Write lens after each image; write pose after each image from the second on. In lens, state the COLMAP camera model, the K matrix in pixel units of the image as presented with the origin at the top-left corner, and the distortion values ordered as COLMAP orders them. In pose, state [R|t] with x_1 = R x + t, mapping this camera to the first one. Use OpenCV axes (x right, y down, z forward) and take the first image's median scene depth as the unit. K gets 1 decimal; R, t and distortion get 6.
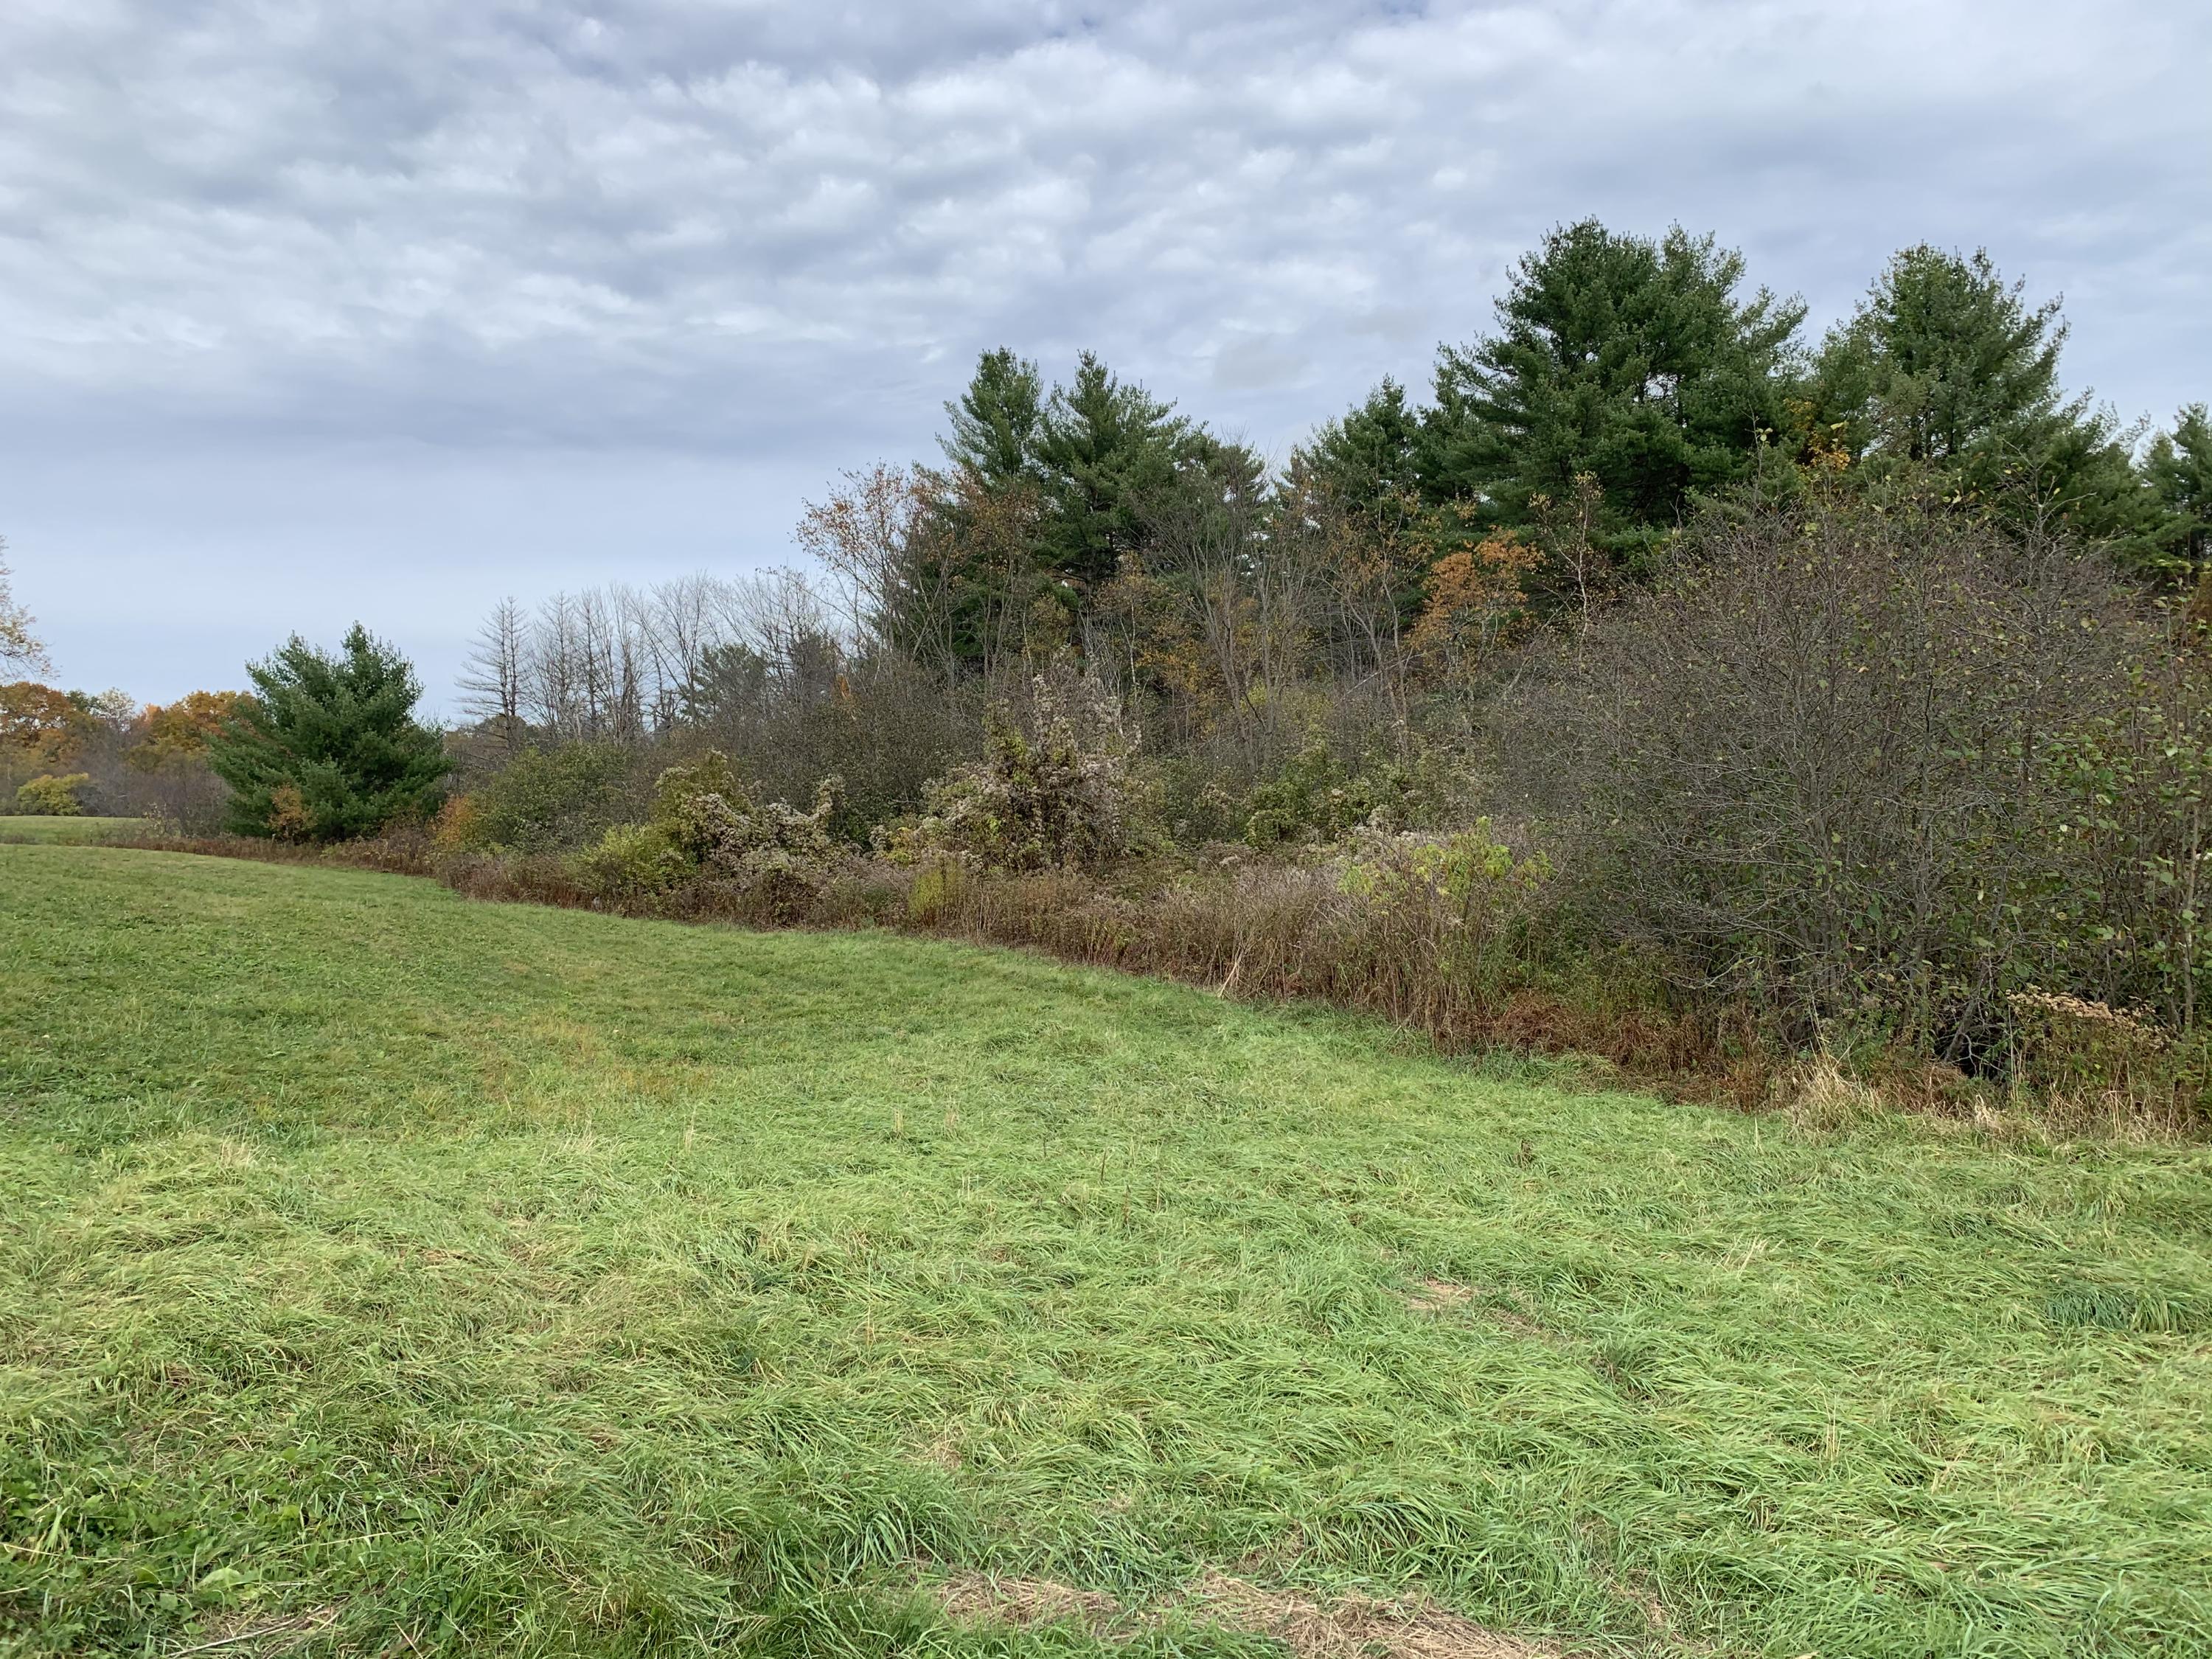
lens RADIAL K [[1699.5, 0, 1096.8], [0, 1699.5, 817.5], [0, 0, 1]] dist [-0.029805, -0.002965]
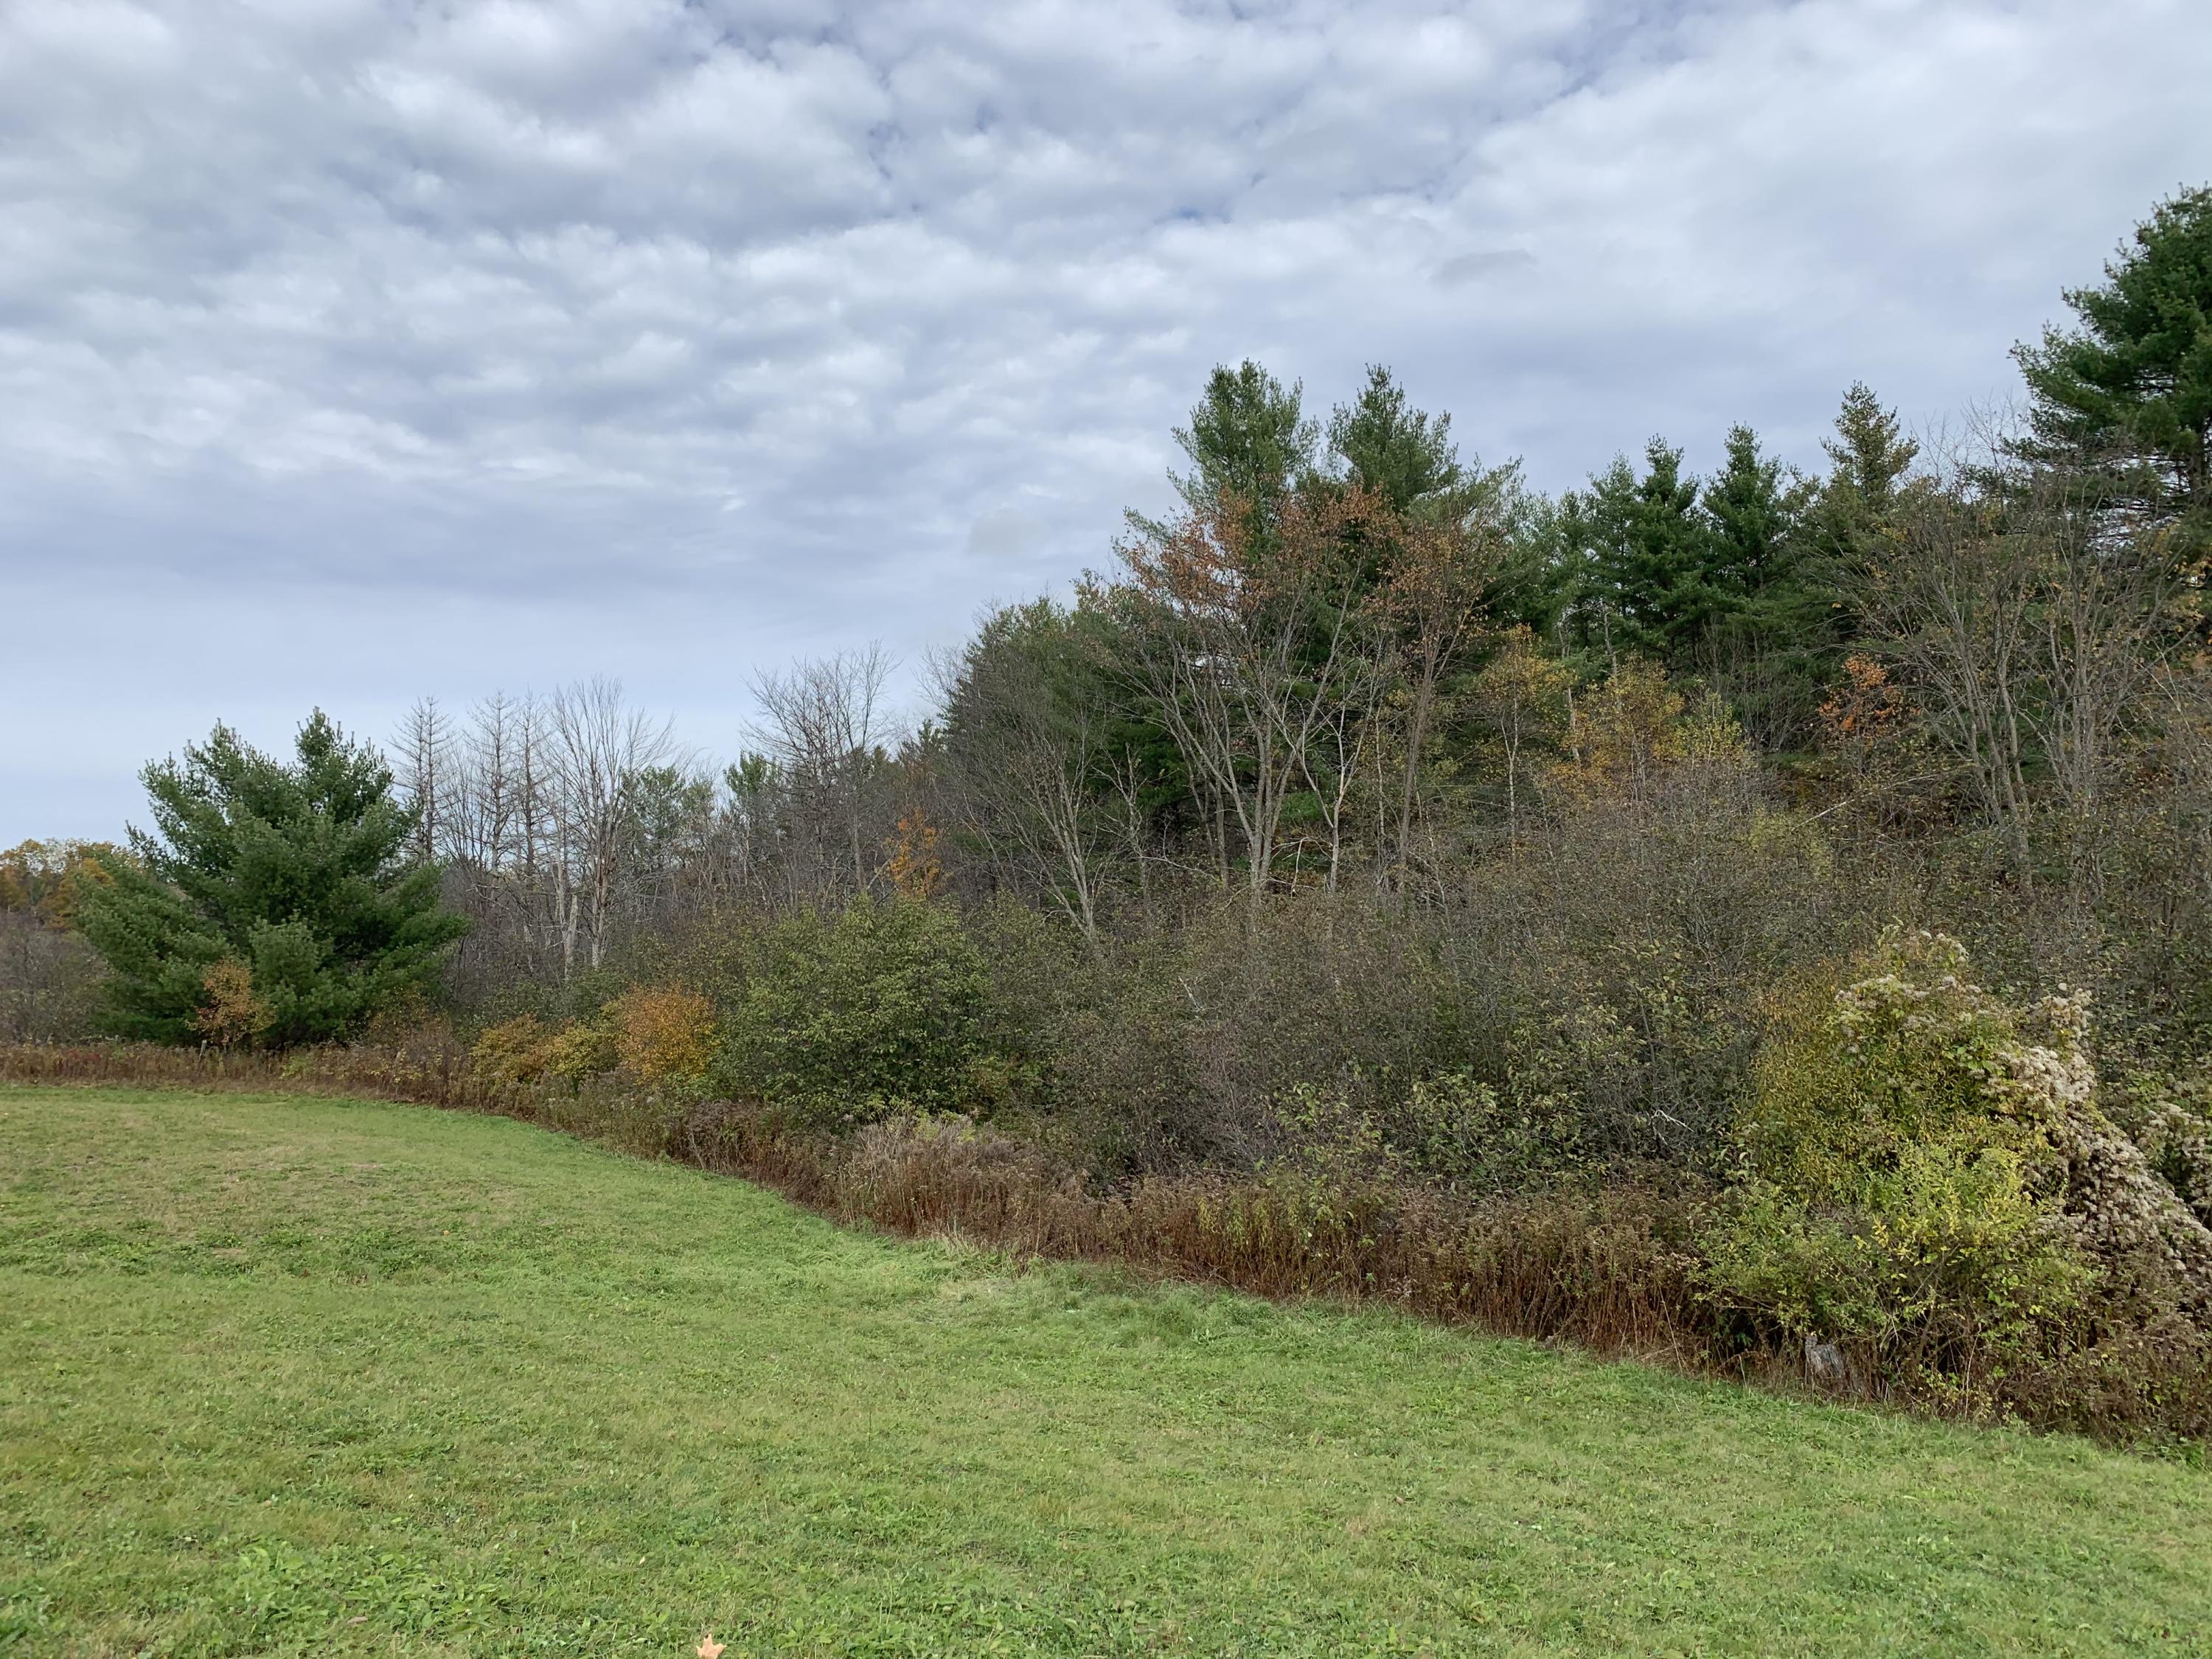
lens RADIAL K [[1746.0, 0, 1106.1], [0, 1746.0, 782.6], [0, 0, 1]] dist [0.172591, -0.307084]
pose [[0.990601, 0.011139, 0.136329, -0.279997], [0.002813, 0.994809, -0.101718, -0.018567], [-0.136755, 0.101146, 0.985428, 0.334926]]
